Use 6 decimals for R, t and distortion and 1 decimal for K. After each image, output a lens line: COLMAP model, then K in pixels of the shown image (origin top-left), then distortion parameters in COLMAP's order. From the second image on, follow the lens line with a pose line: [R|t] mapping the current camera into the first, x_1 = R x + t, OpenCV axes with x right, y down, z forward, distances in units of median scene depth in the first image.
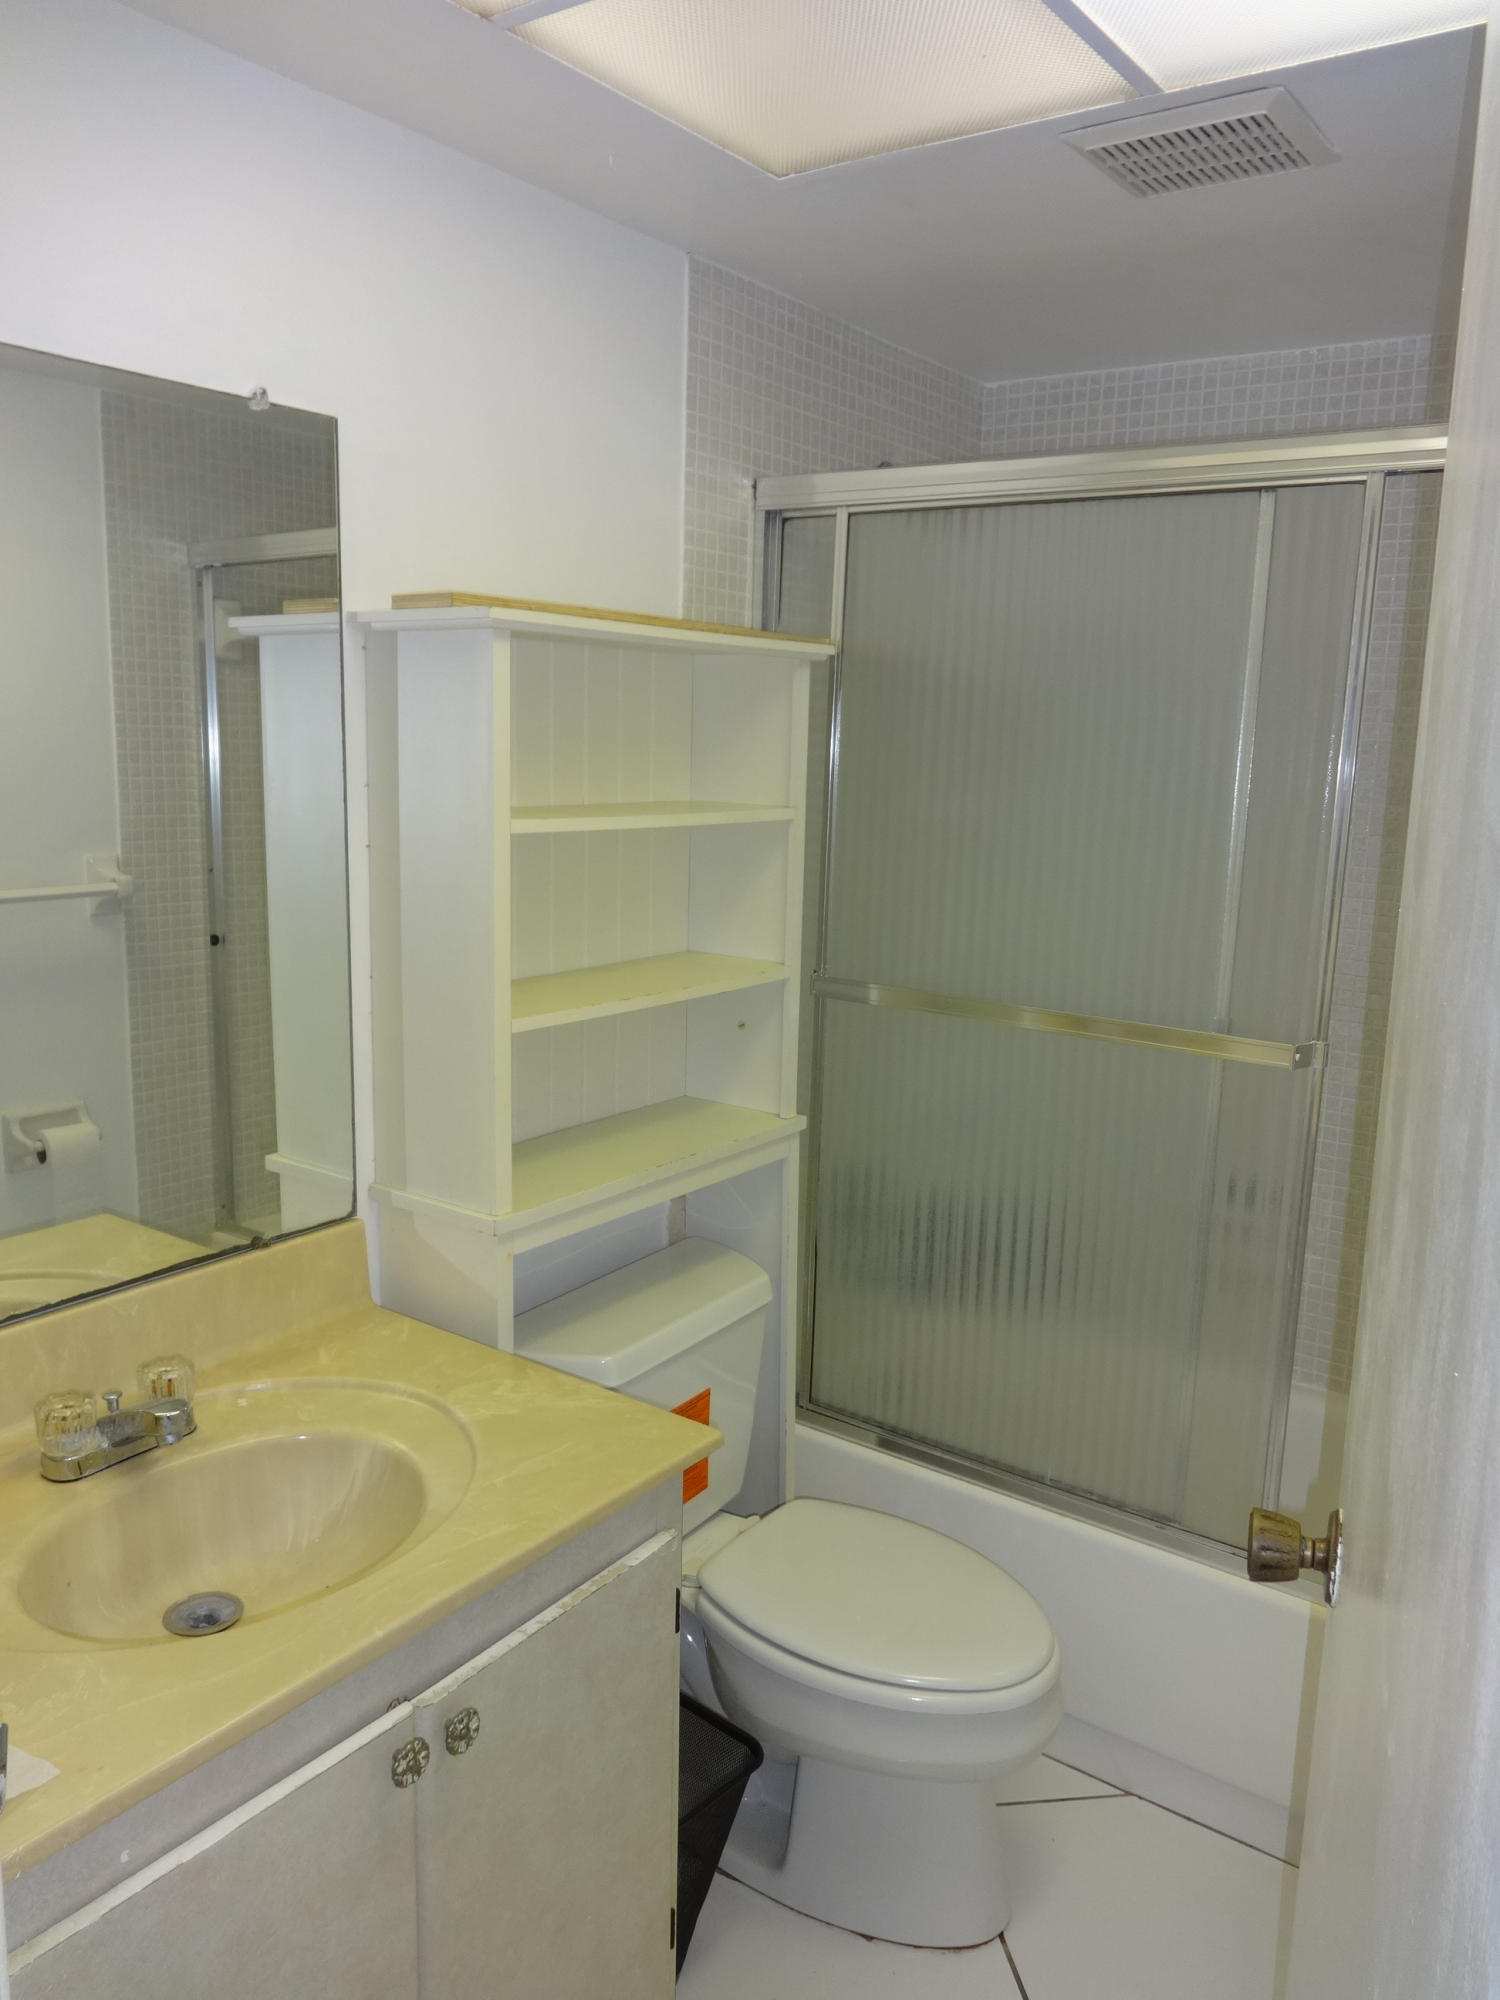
lens RADIAL K [[1481.0, 0, 751.6], [0, 1481.0, 1005.3], [0, 0, 1]] dist [-0.018424, 0.001979]
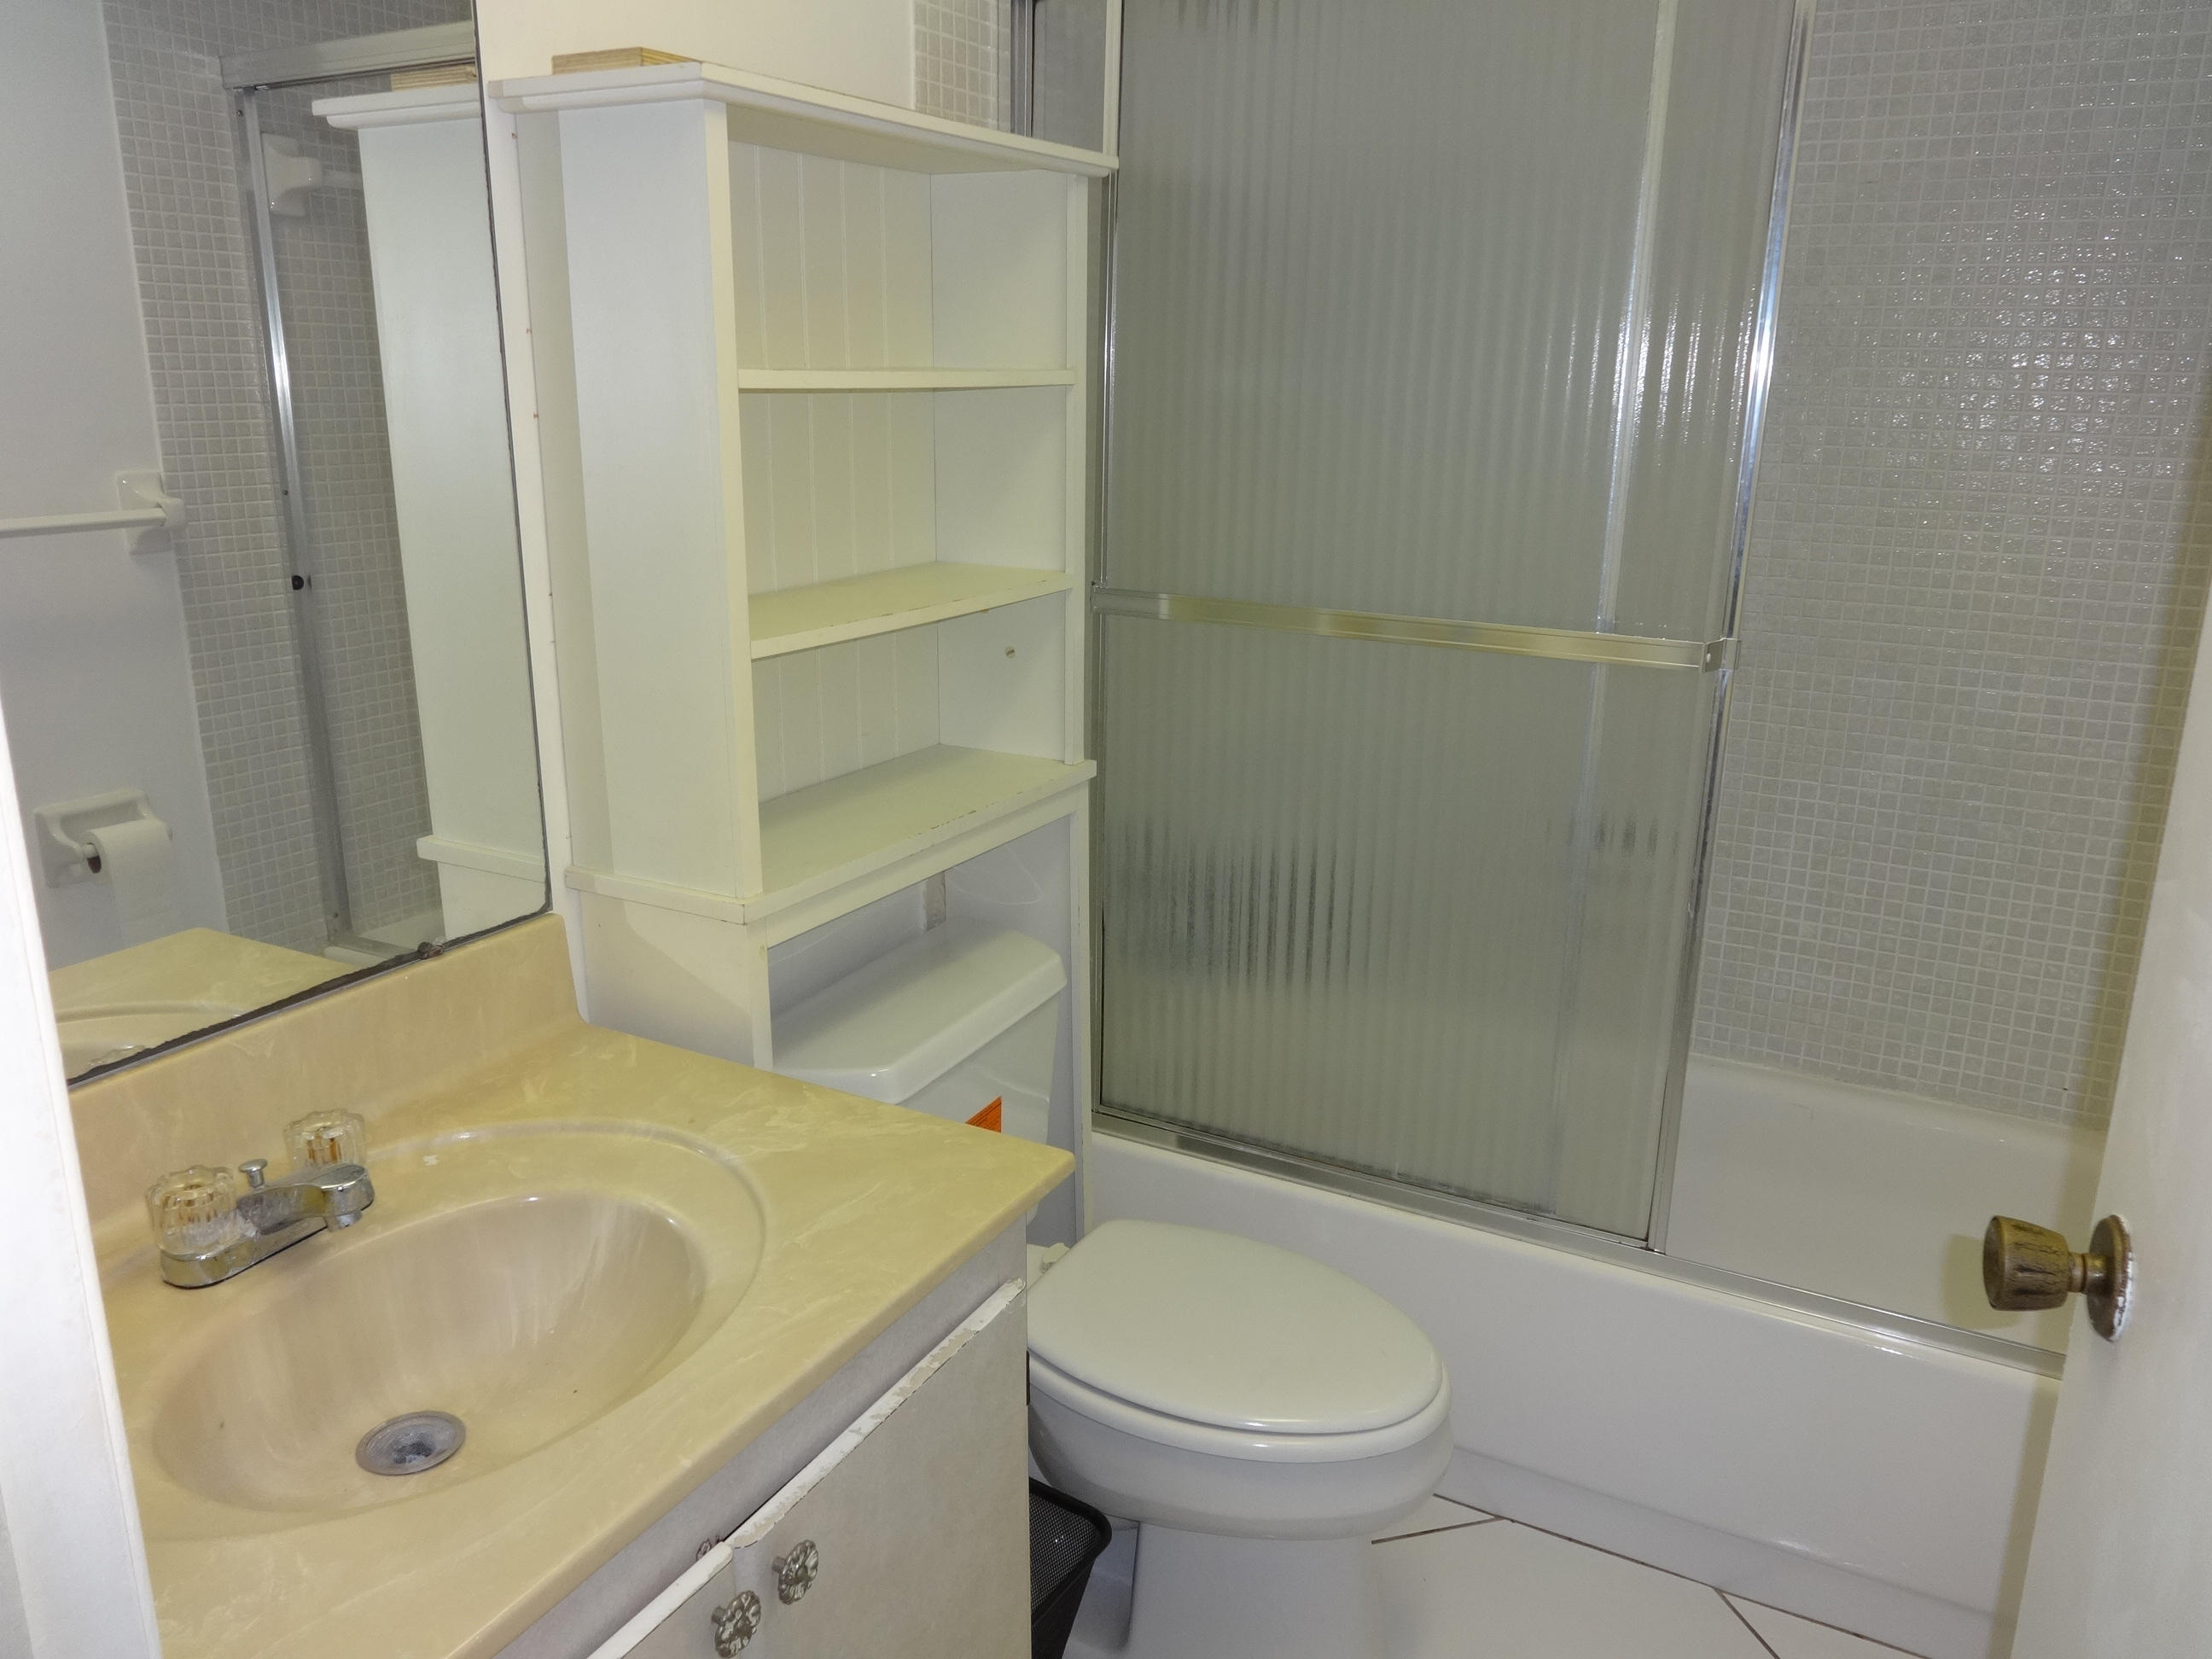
lens RADIAL K [[1637.9, 0, 1104.0], [0, 1637.9, 823.3], [0, 0, 1]] dist [-0.018424, 0.001979]
pose [[0.991704, -0.049649, 0.118565, -0.075384], [0.037872, 0.994307, 0.099595, 0.022739], [-0.122835, -0.094278, 0.987939, 0.121529]]
